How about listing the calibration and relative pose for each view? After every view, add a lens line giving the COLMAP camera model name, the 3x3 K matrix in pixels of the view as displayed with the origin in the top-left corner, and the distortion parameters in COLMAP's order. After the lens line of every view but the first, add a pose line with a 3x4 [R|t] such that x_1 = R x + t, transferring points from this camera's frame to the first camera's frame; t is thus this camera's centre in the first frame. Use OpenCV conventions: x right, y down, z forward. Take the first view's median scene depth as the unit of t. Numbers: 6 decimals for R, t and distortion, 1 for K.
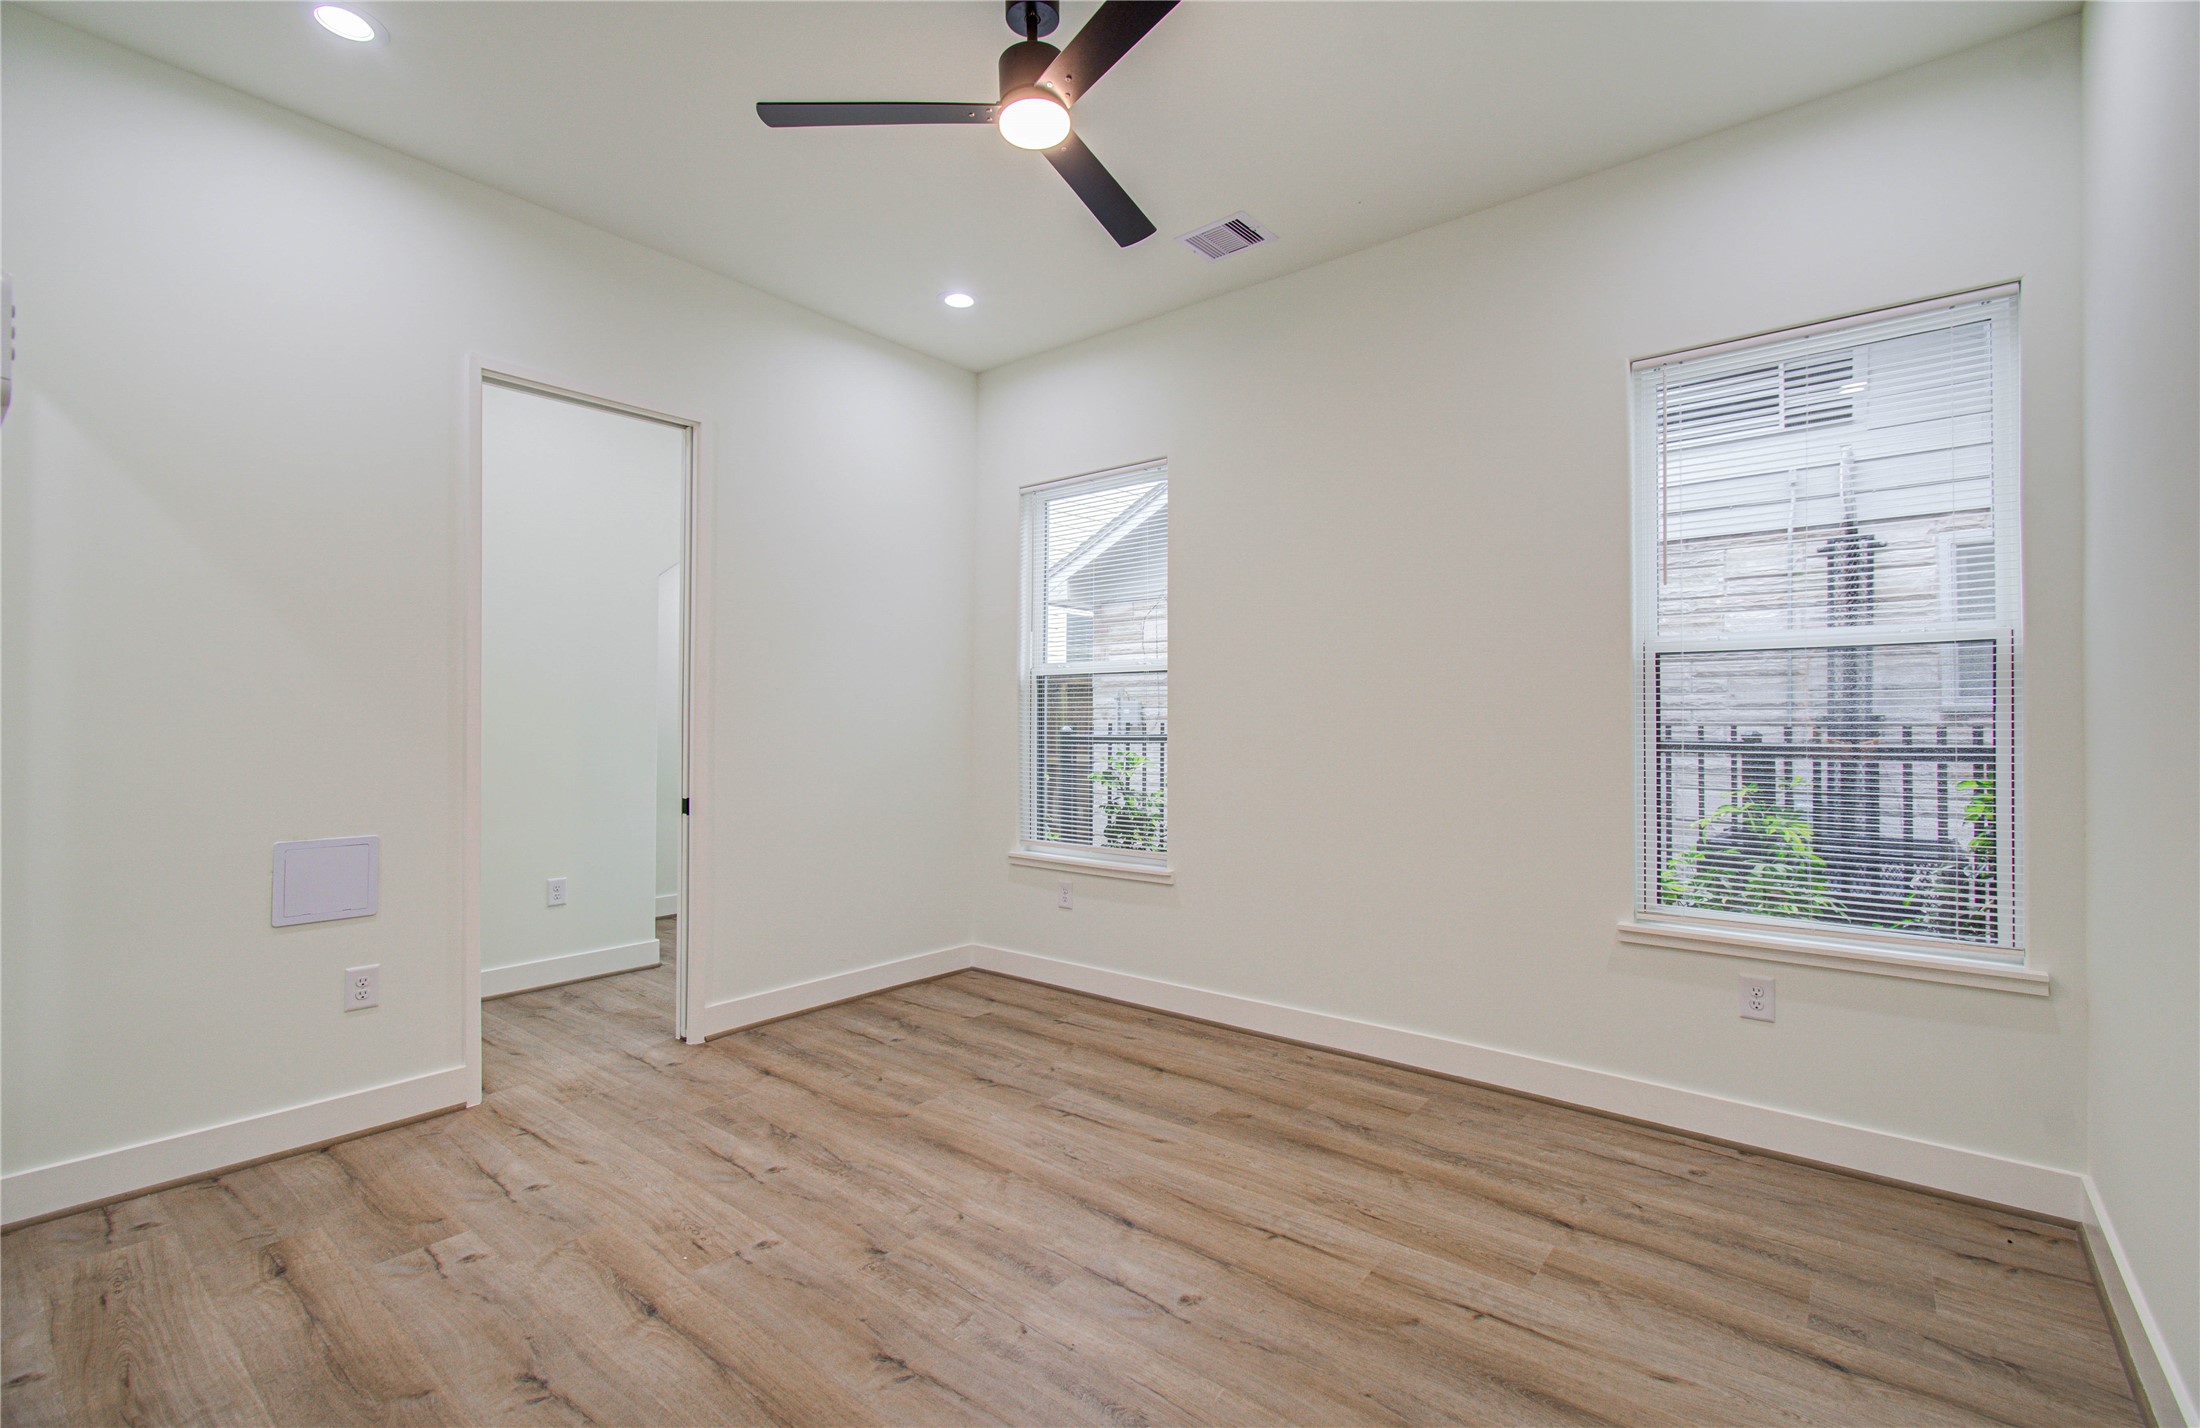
lens RADIAL K [[959.1, 0, 1084.7], [0, 959.1, 710.3], [0, 0, 1]] dist [-0.001532, -0.000014]
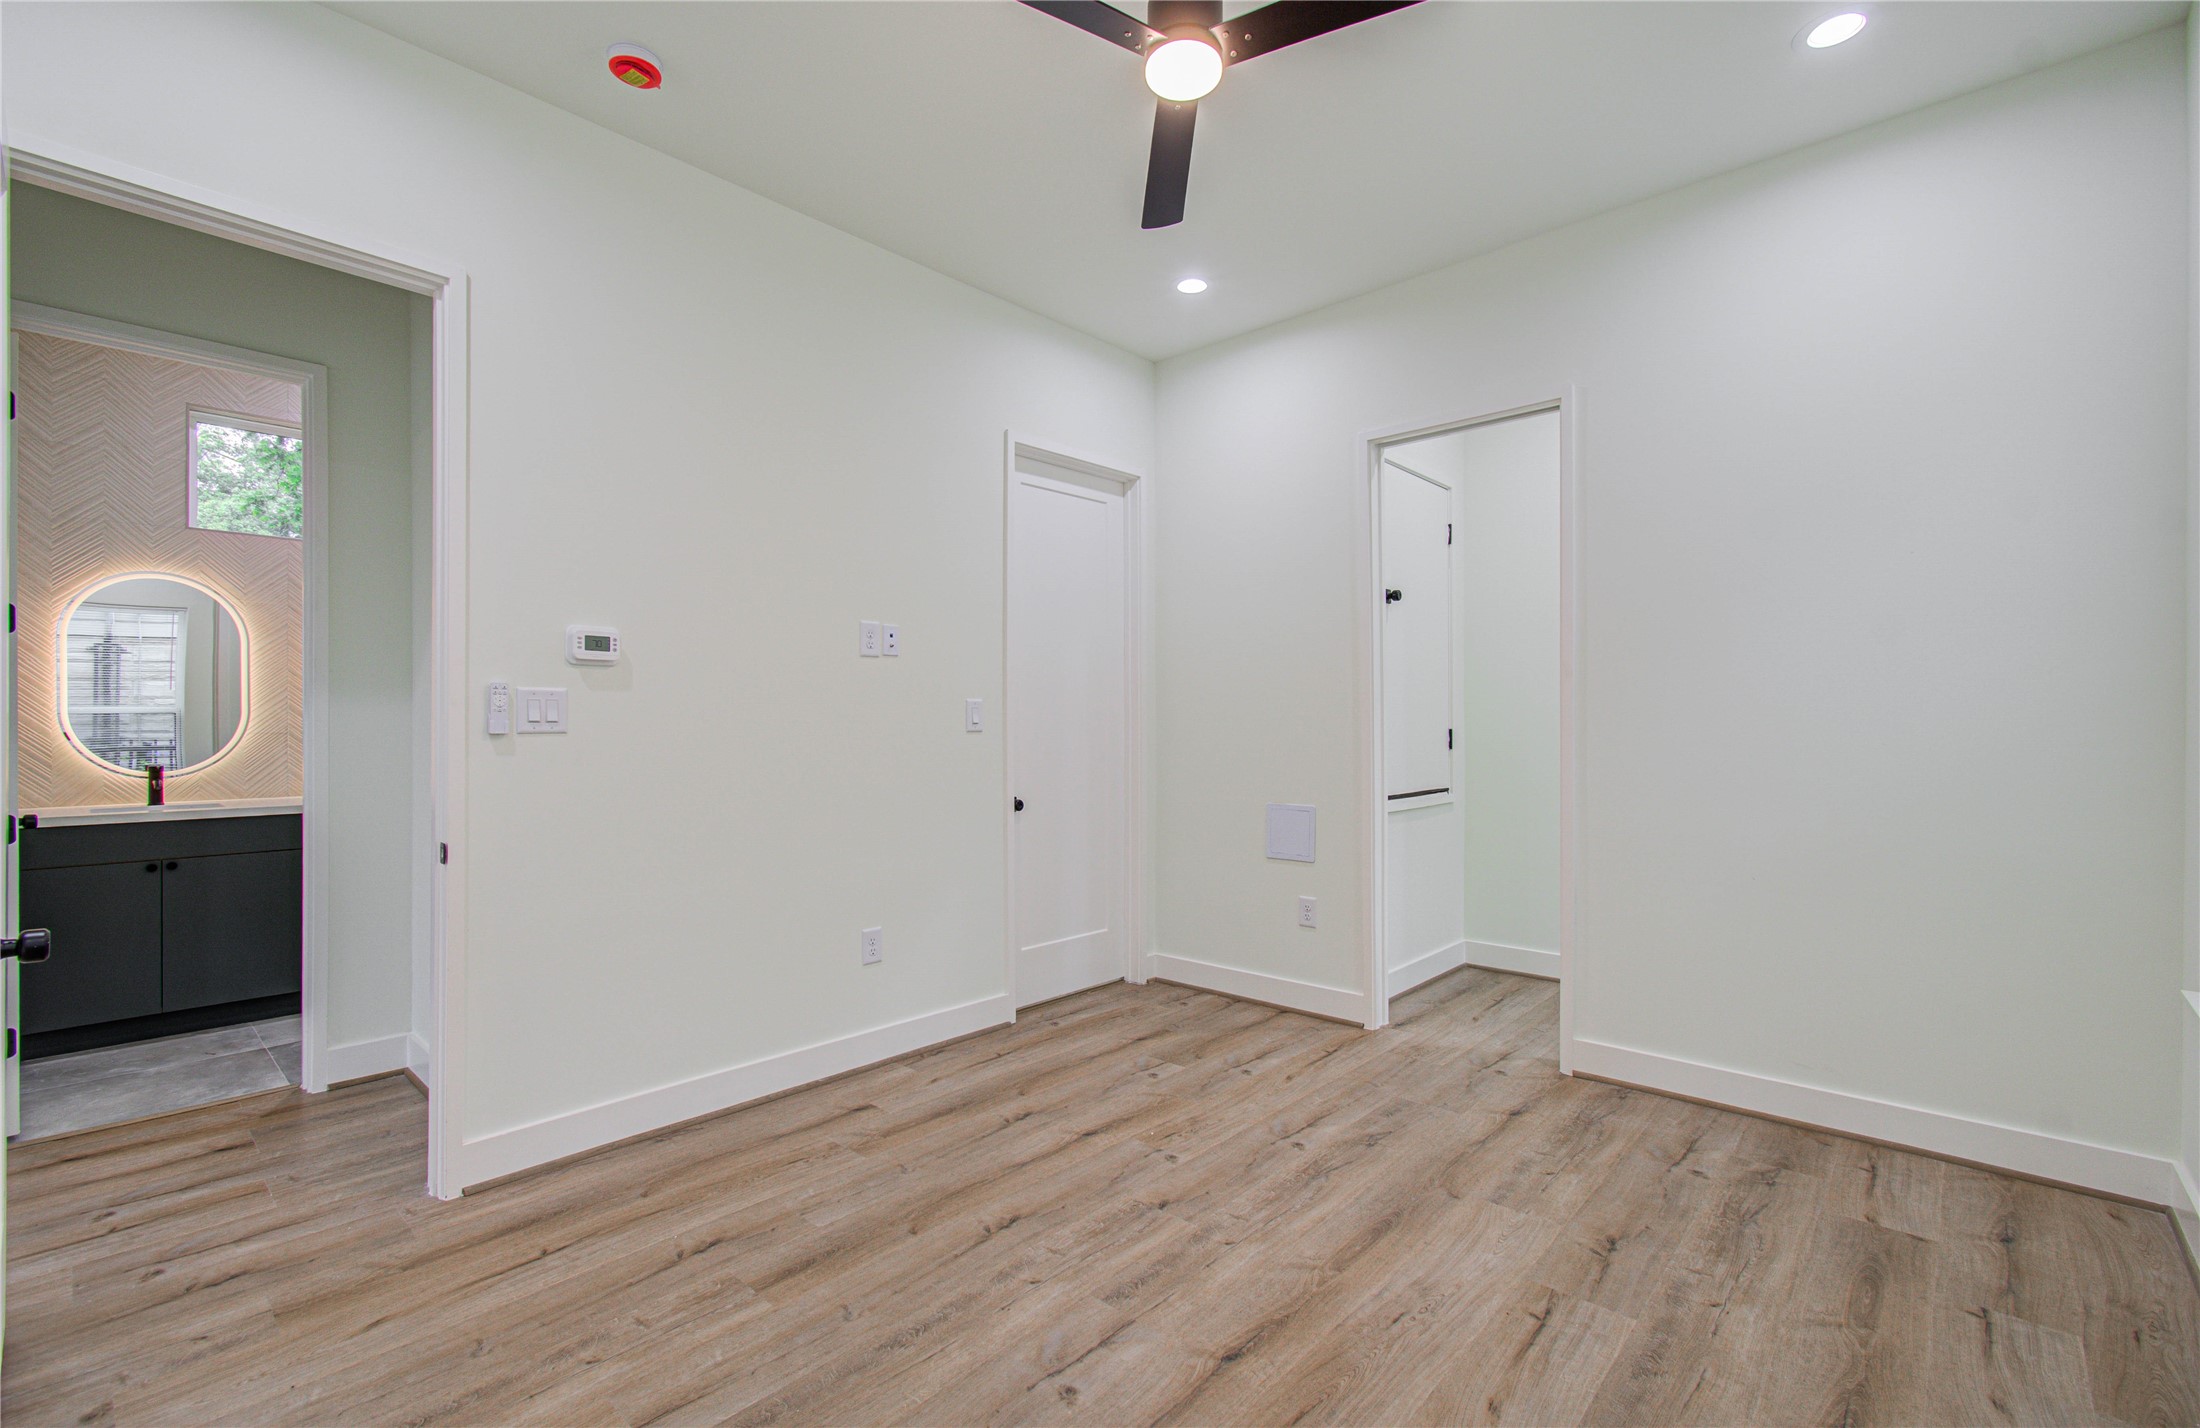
lens RADIAL K [[958.6, 0, 1089.4], [0, 958.6, 740.4], [0, 0, 1]] dist [-0.000189, -0.000076]
pose [[-0.064113, 0.015317, -0.997825, 0.702610], [0.016420, 0.999763, 0.014291, 0.008287], [0.997808, -0.015468, -0.064349, 0.788969]]
